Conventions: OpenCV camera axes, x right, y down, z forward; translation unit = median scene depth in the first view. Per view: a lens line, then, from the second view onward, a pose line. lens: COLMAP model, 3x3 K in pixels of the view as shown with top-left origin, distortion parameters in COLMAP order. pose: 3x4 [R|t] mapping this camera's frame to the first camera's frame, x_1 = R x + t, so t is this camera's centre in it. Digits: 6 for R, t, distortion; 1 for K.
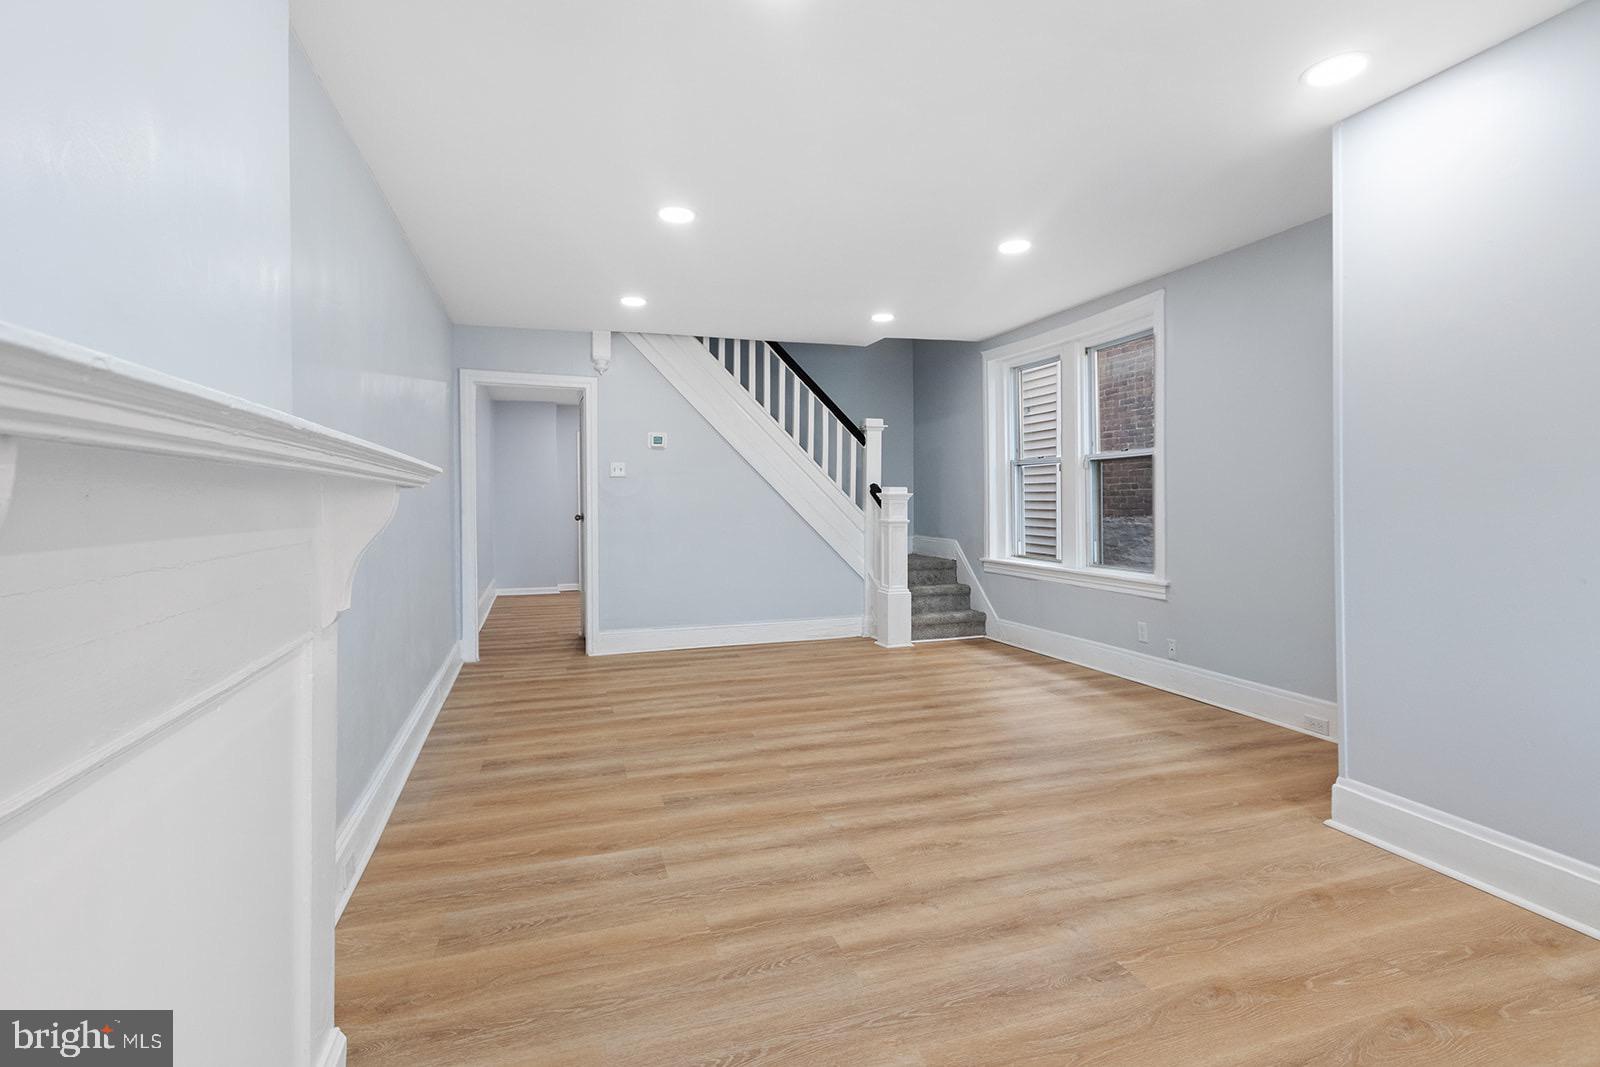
lens RADIAL K [[772.3, 0, 818.6], [0, 772.3, 495.9], [0, 0, 1]] dist [0.008105, -0.000165]
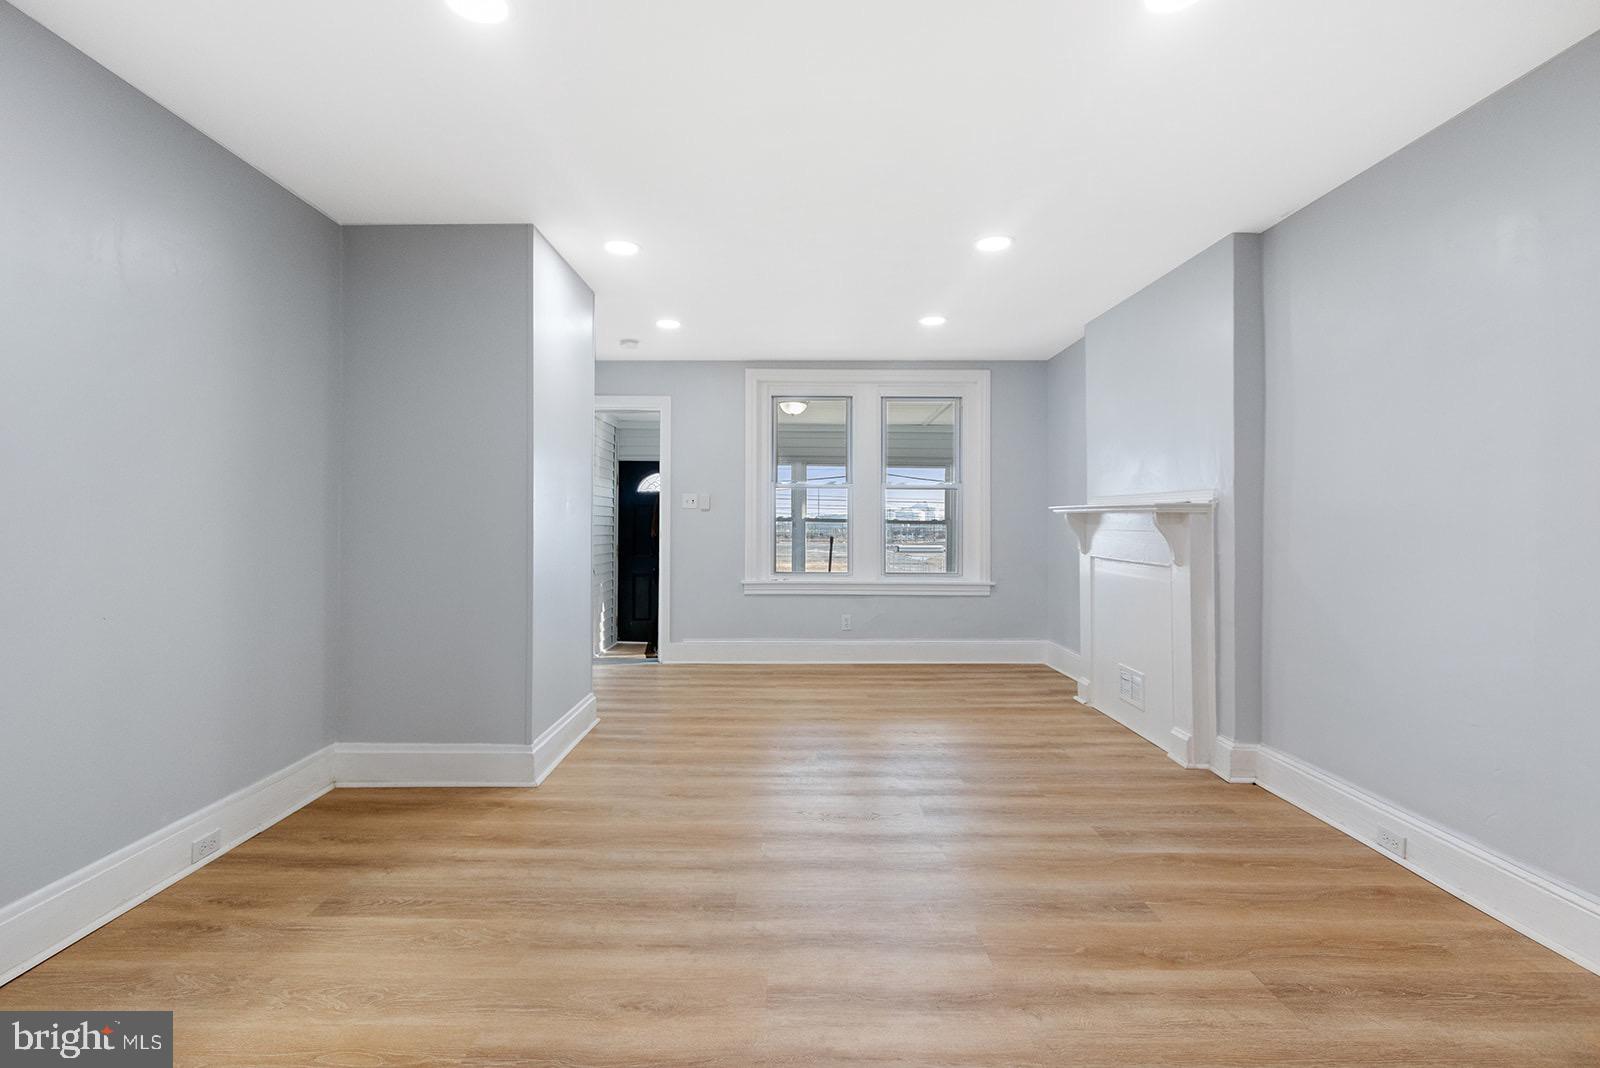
lens RADIAL K [[747.9, 0, 784.9], [0, 747.9, 516.2], [0, 0, 1]] dist [0.003197, -0.000018]
pose [[-0.942225, 0.012743, 0.334739, -0.101044], [0.010492, 0.999909, -0.008533, 0.005776], [-0.334817, -0.004528, -0.942272, 1.639482]]
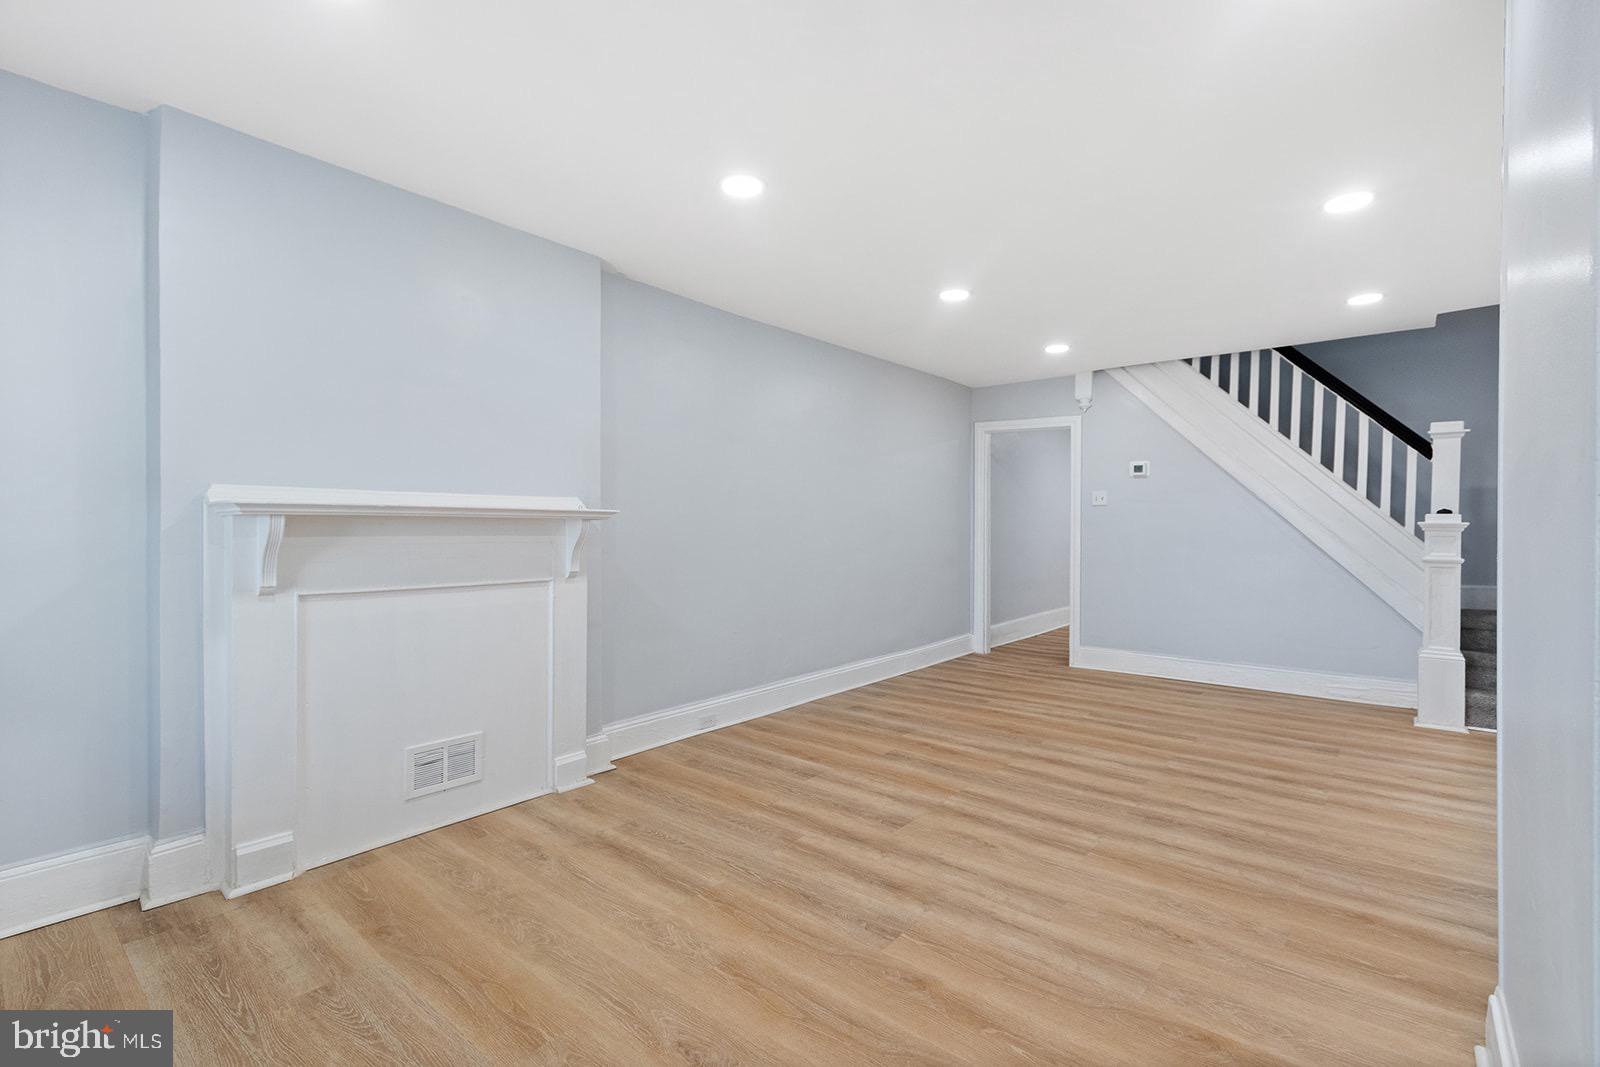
lens RADIAL K [[747.9, 0, 784.9], [0, 747.9, 515.7], [0, 0, 1]] dist [0.003197, -0.000018]
pose [[0.513630, -0.000832, -0.858011, 0.730023], [-0.006009, 0.999972, -0.004567, -0.005096], [0.857991, 0.007502, 0.513611, 0.164228]]
